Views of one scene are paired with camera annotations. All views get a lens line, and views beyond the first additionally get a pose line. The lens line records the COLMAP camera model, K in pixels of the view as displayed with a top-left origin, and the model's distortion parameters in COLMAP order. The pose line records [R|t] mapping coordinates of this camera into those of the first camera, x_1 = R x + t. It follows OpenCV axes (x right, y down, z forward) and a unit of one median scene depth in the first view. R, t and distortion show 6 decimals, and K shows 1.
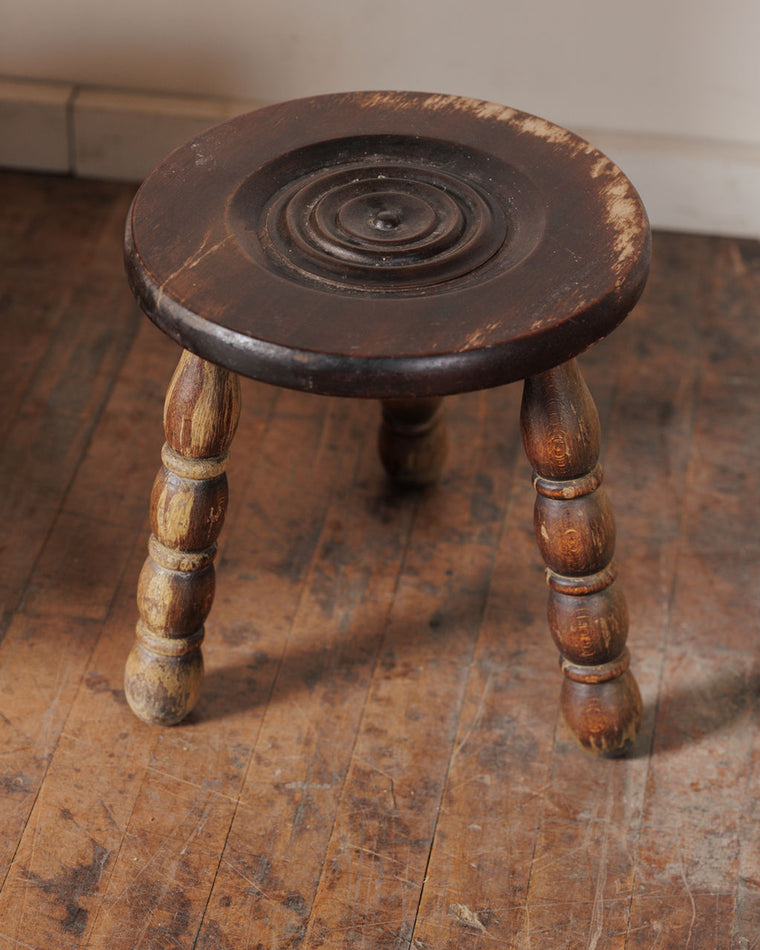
lens RADIAL K [[3061.8, 0, 429.7], [0, 3061.8, 435.1], [0, 0, 1]] dist [0.006949, 0.000000]
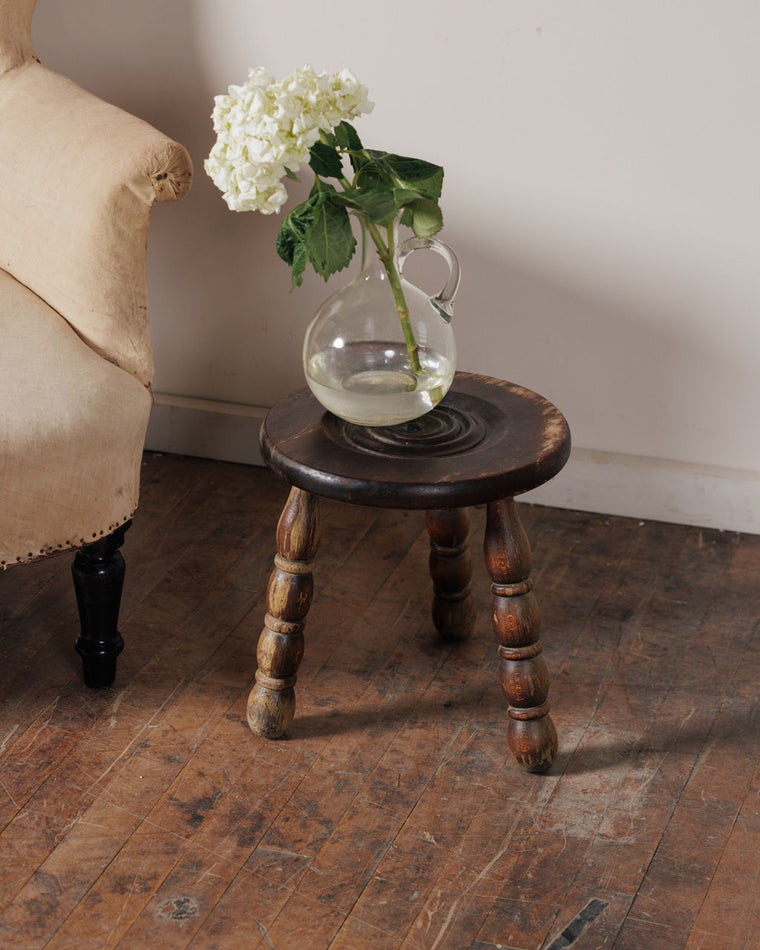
lens RADIAL K [[3061.8, 0, 375.8], [0, 3061.8, 479.8], [0, 0, 1]] dist [0.006949, 0.000000]
pose [[0.987750, 0.056764, -0.145353, 0.201097], [-0.083794, 0.978742, -0.187198, 0.262665], [0.131637, 0.197085, 0.971509, -0.613114]]
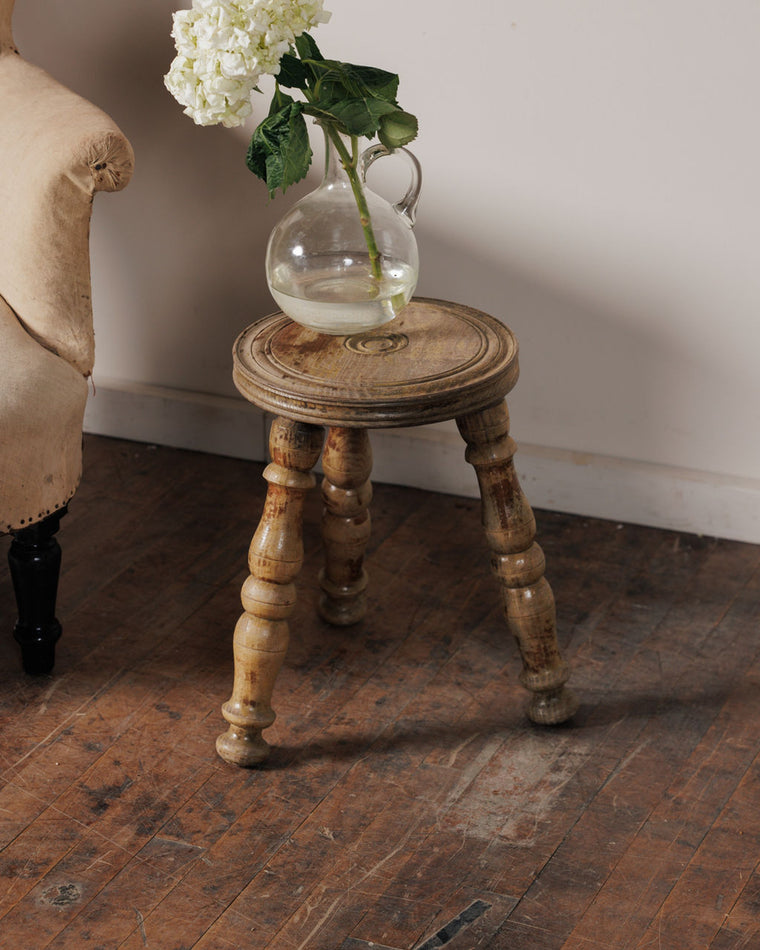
lens RADIAL K [[3061.8, 0, 348.8], [0, 3061.8, 485.2], [0, 0, 1]] dist [0.006949, 0.000000]
pose [[0.966627, 0.079744, -0.243460, 0.384809], [-0.125274, 0.976083, -0.177674, 0.249048], [0.223468, 0.202244, 0.953498, -0.571277]]
